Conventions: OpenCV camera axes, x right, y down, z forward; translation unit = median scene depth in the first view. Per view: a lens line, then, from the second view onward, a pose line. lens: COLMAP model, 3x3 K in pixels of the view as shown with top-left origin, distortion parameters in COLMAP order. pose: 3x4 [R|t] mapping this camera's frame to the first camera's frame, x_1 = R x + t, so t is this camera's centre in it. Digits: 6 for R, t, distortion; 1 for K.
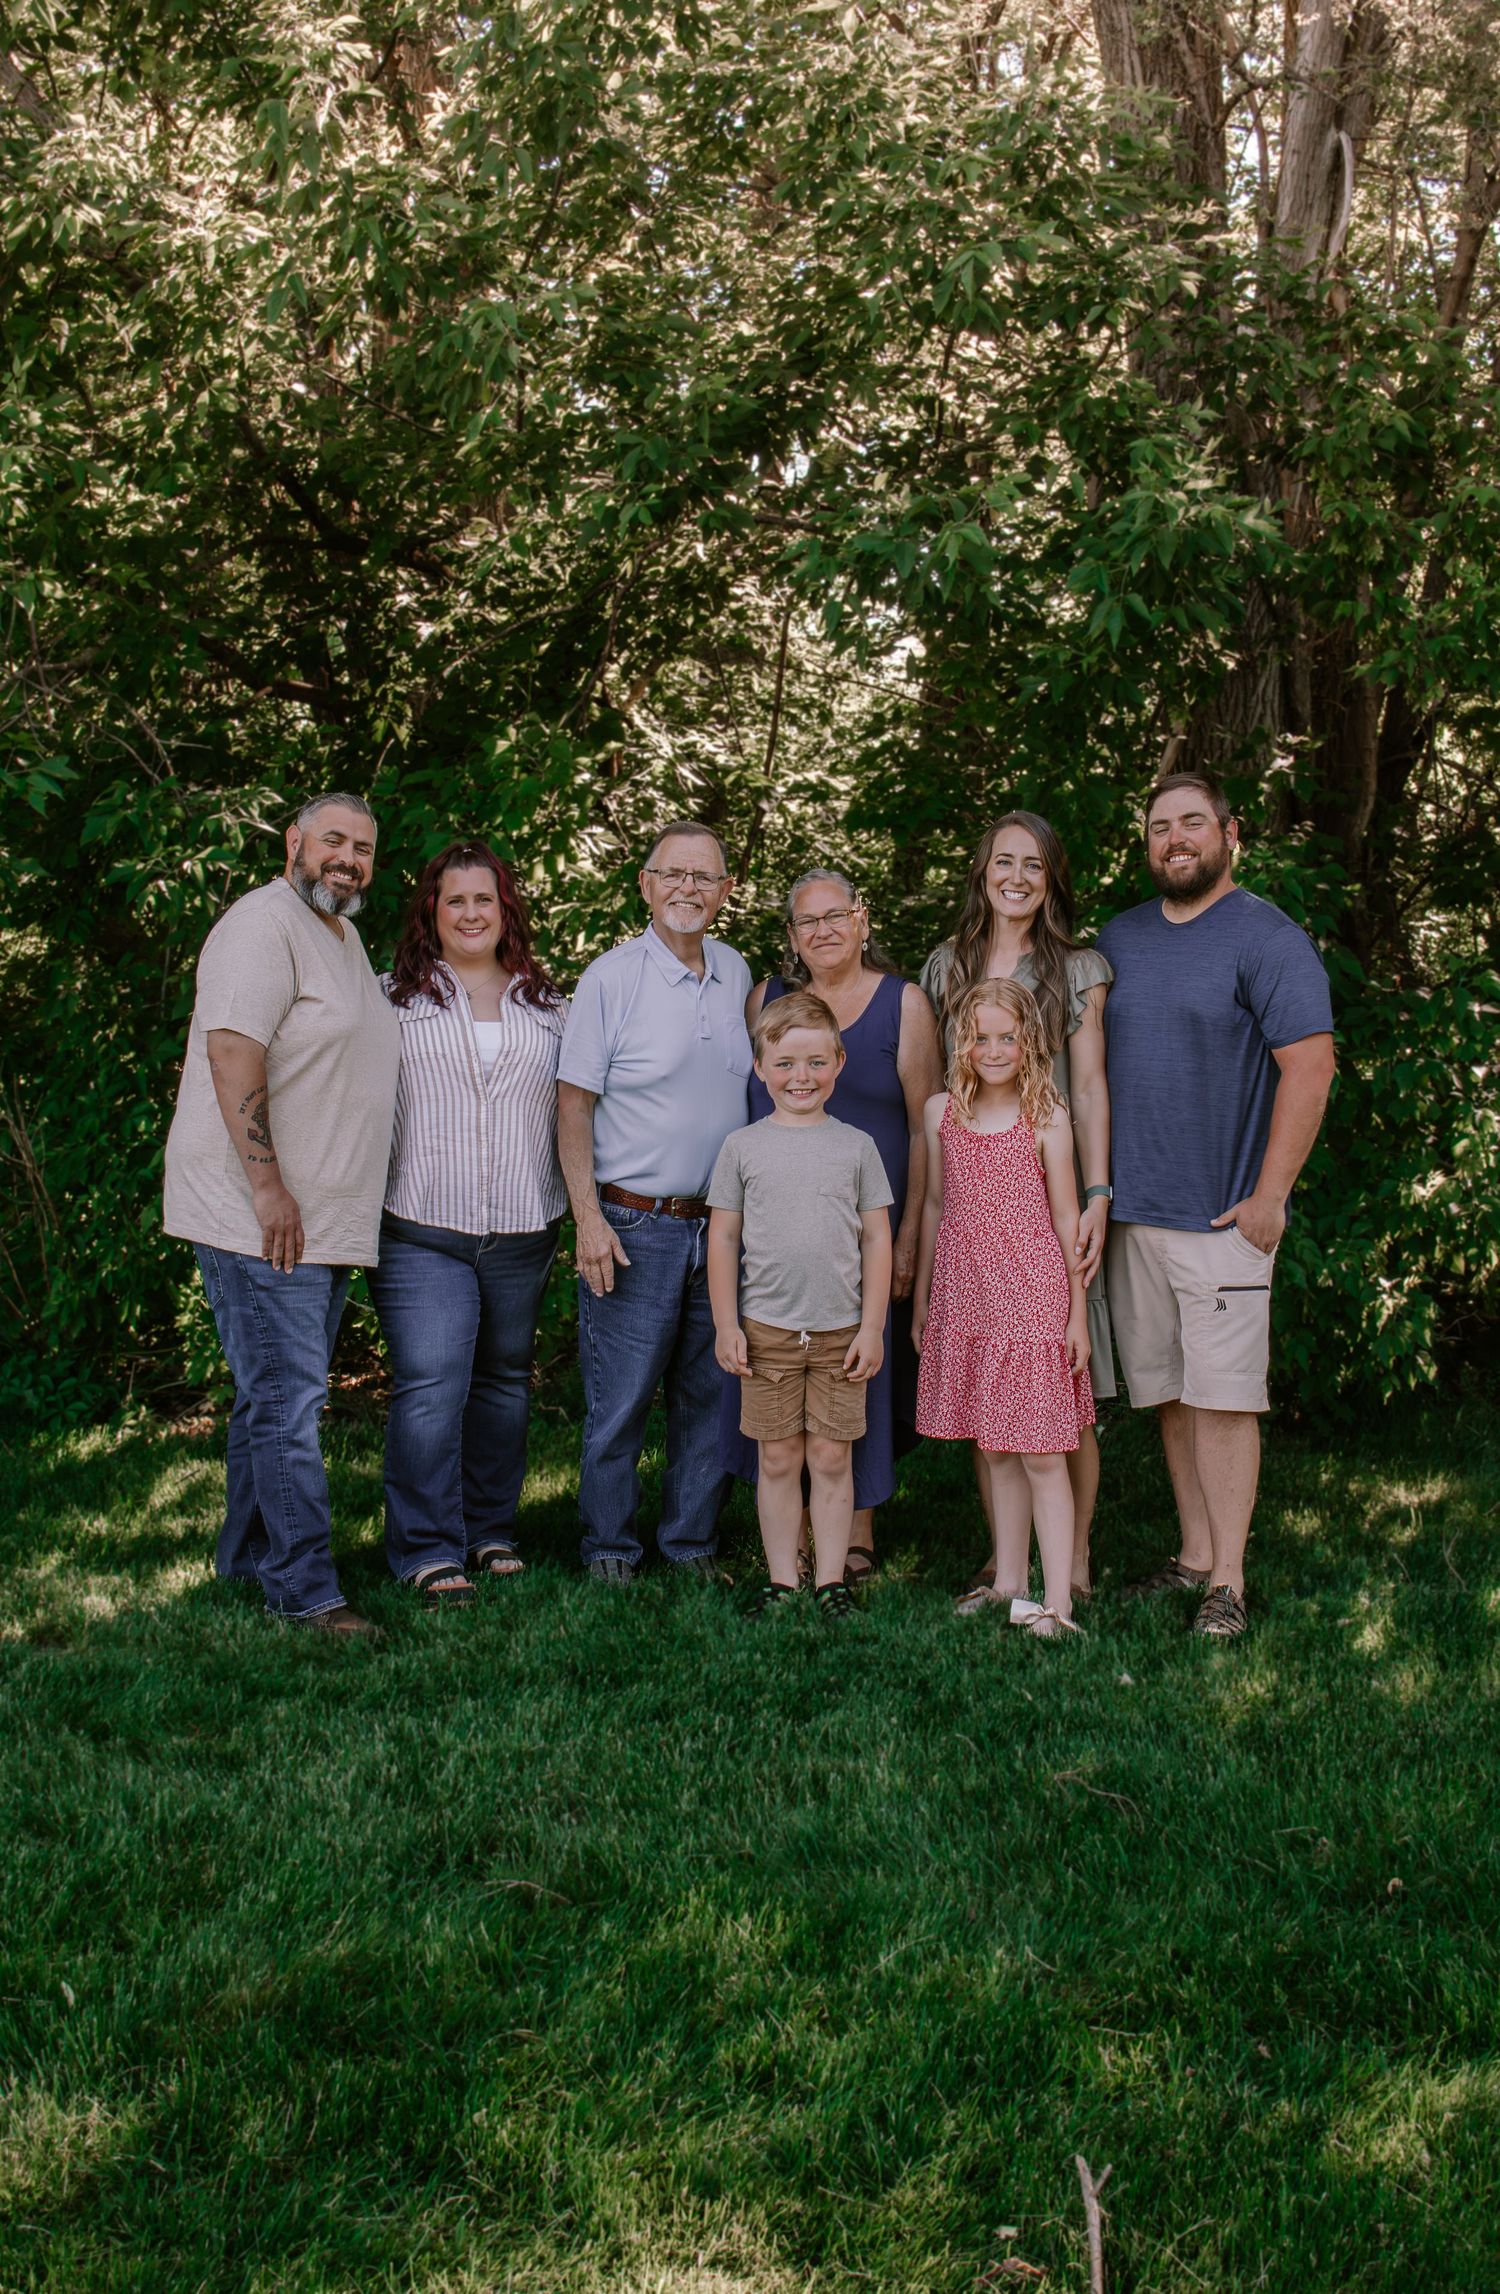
lens RADIAL K [[2447.6, 0, 745.2], [0, 2447.6, 1094.8], [0, 0, 1]] dist [-0.155242, -0.003670]
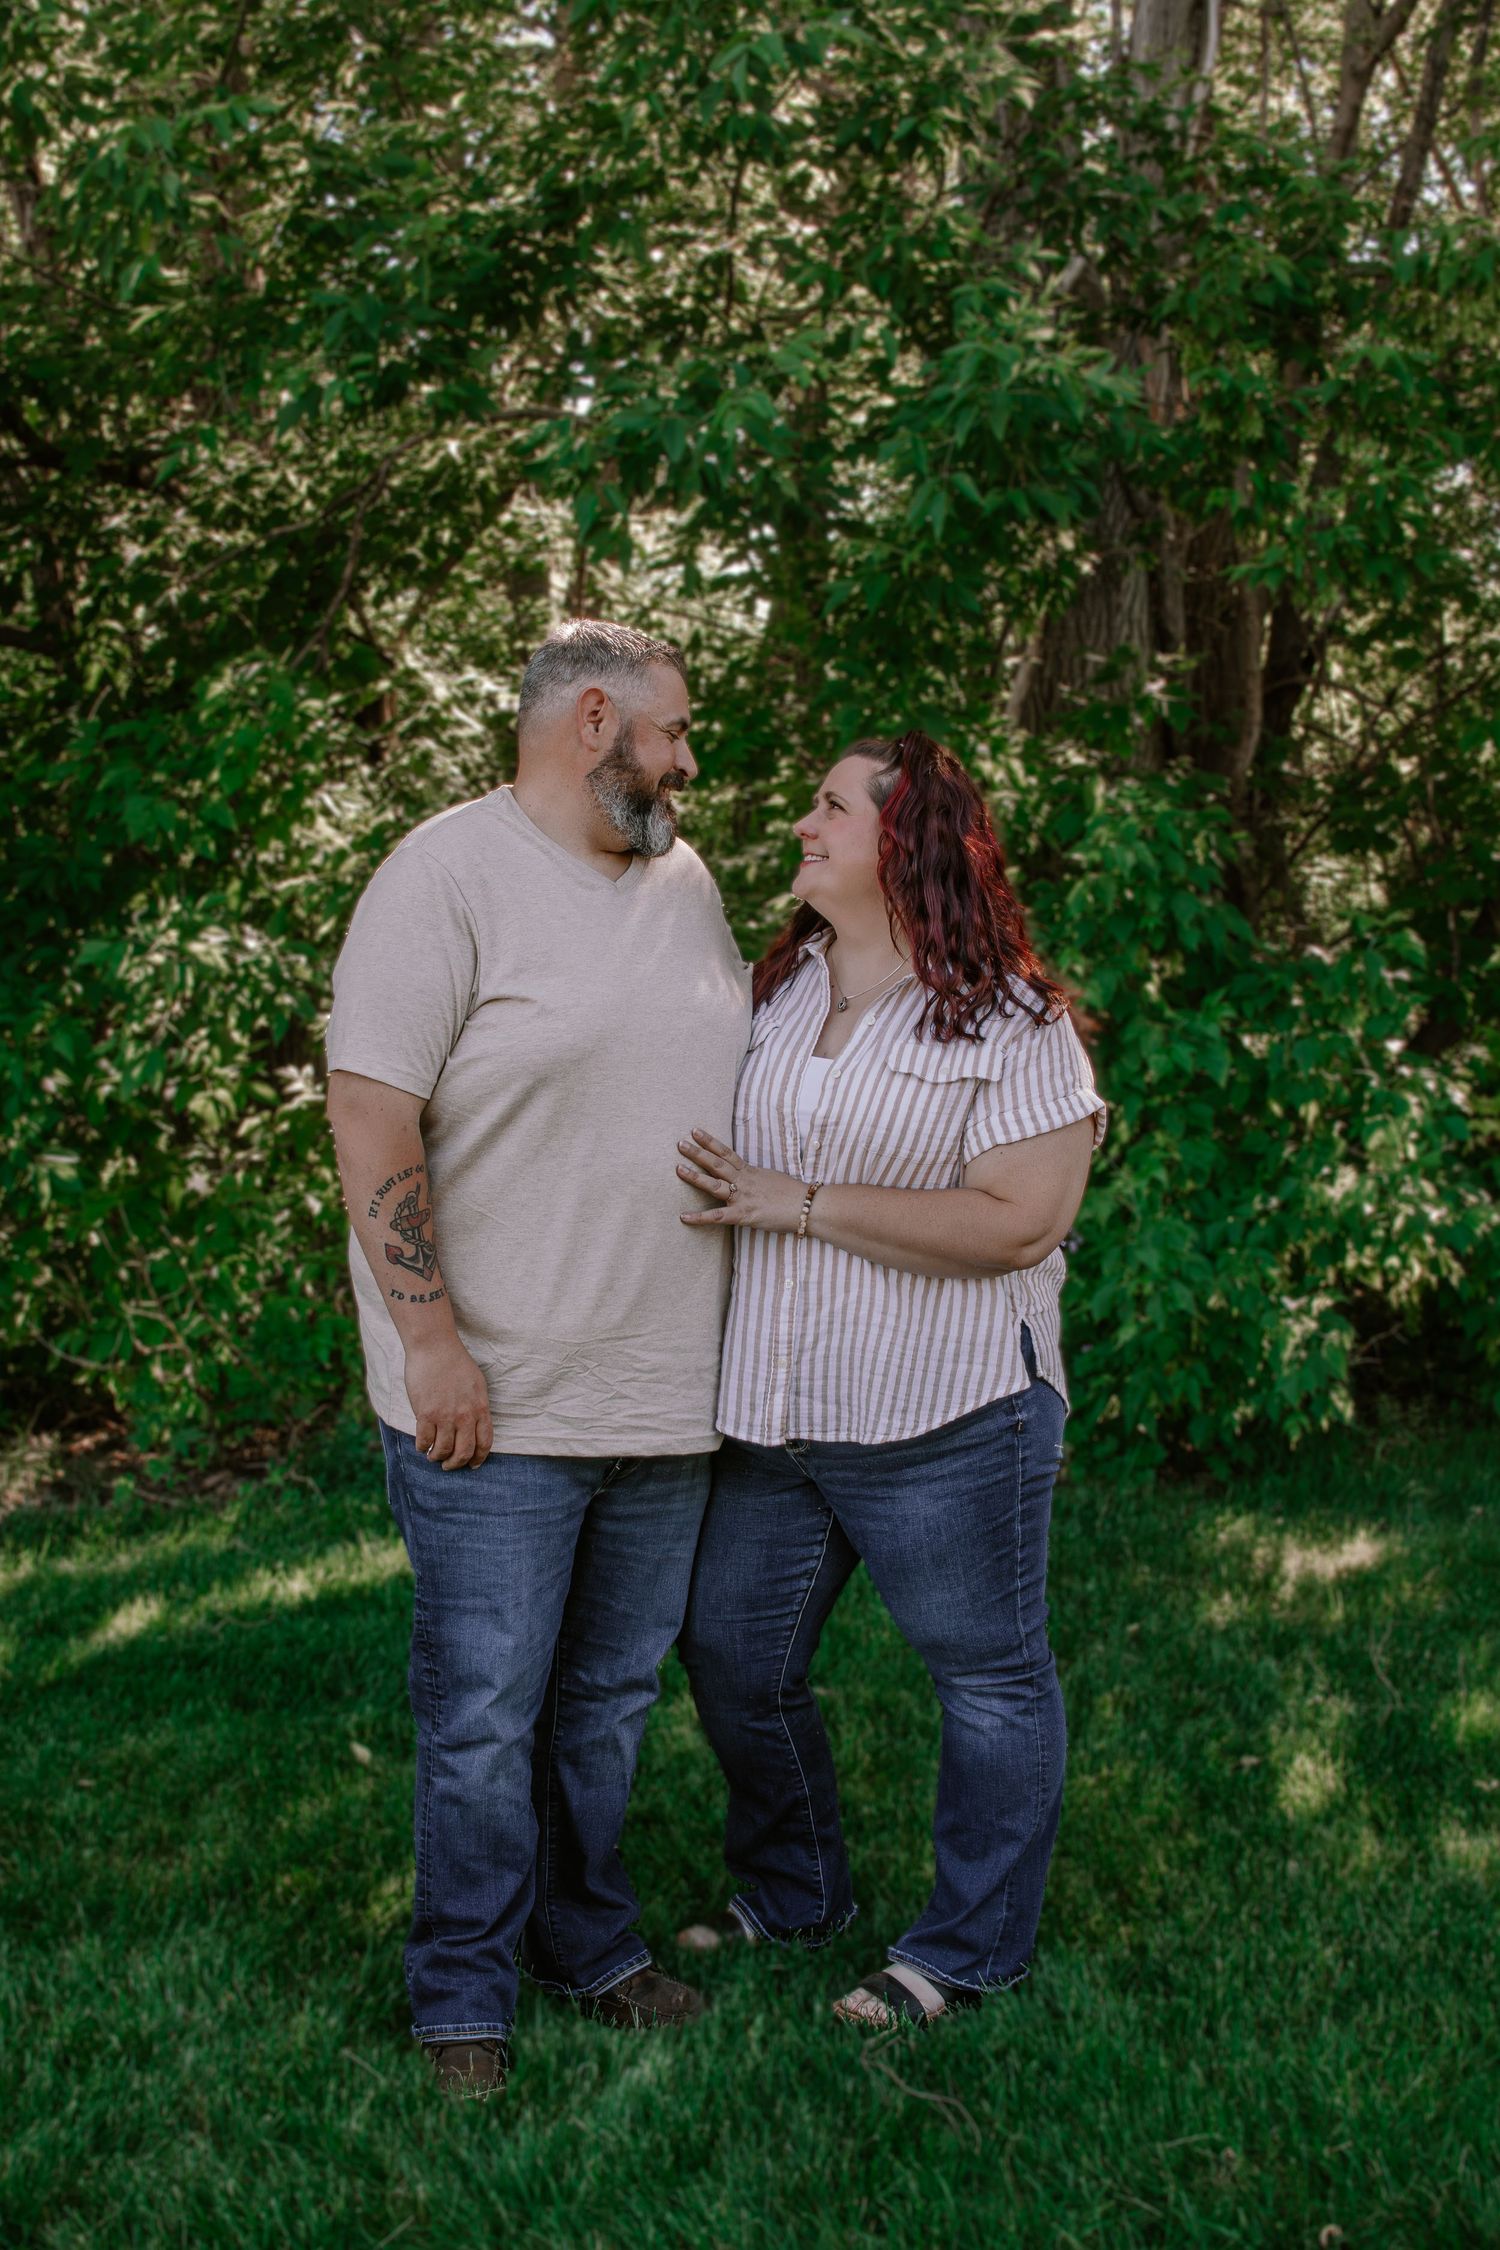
lens RADIAL K [[2537.5, 0, 750.0], [0, 2537.5, 1125.0], [0, 0, 1]] dist [-0.184511, 0.056037]
pose [[0.998227, -0.029785, 0.051537, 0.031964], [0.028514, 0.999275, 0.025234, -0.009993], [-0.052251, -0.023720, 0.998352, 0.129428]]
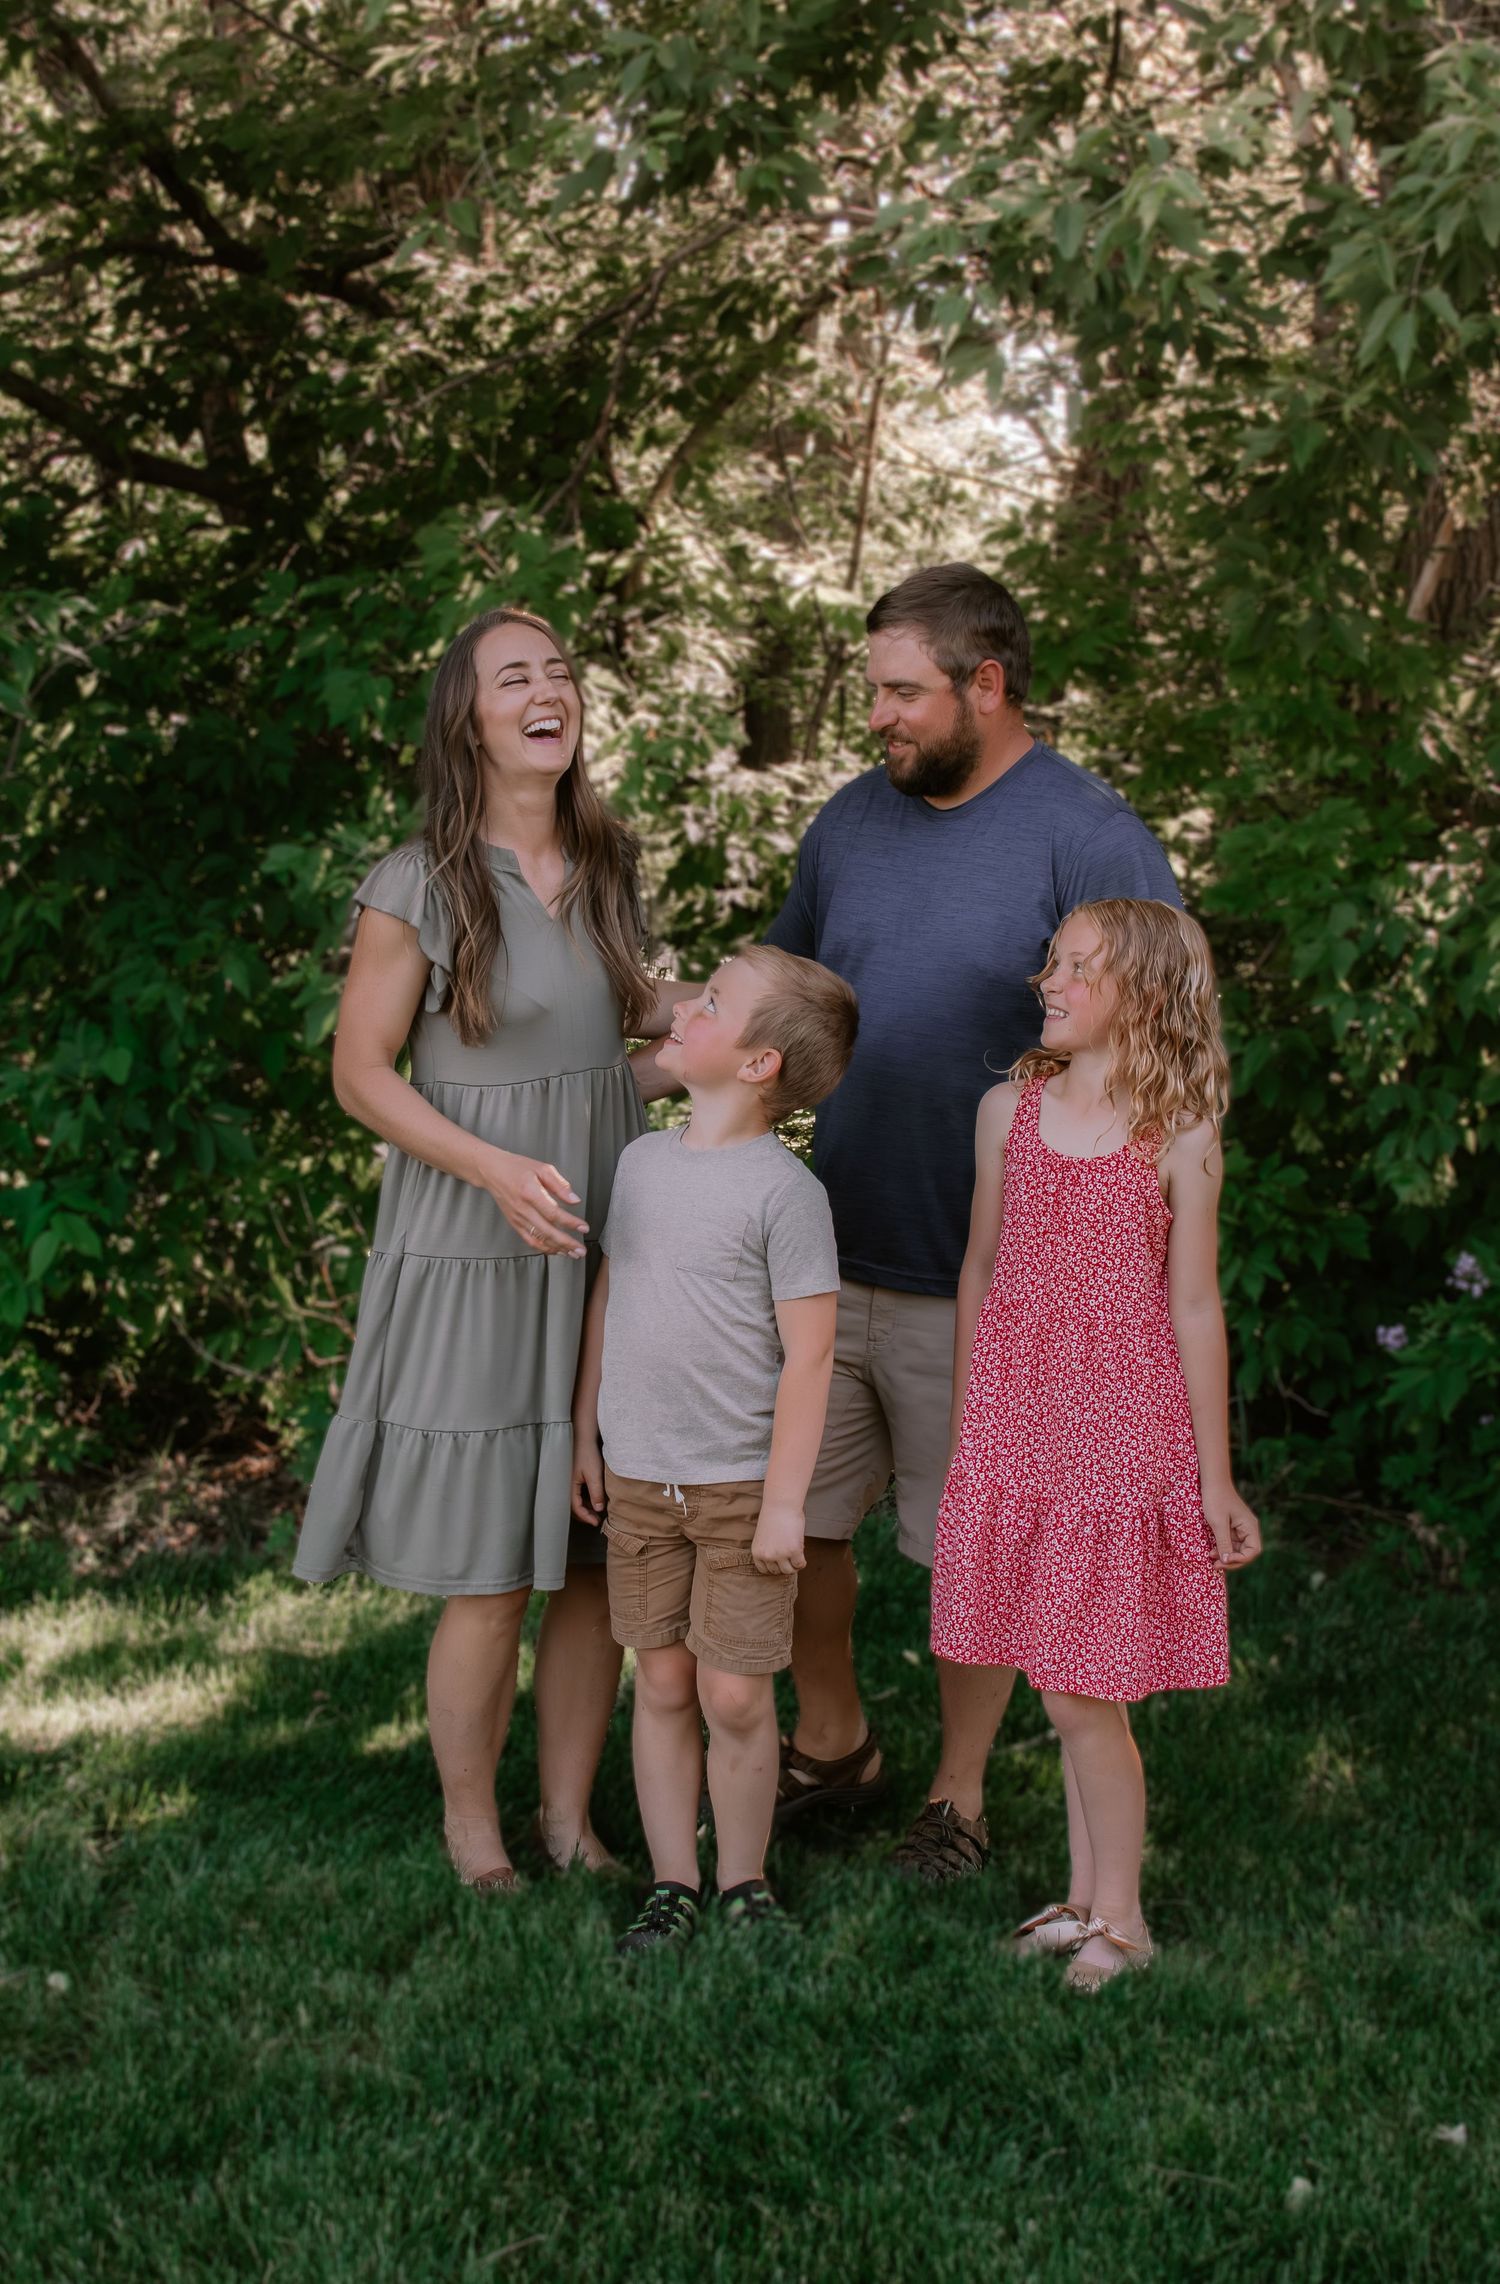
lens RADIAL K [[2960.4, 0, 715.9], [0, 2960.4, 1150.9], [0, 0, 1]] dist [-0.146677, 0.005209]
pose [[0.999153, 0.018910, -0.036554, 0.006551], [-0.017425, 0.999027, 0.040525, -0.010269], [0.037284, -0.039853, 0.998510, 0.186112]]
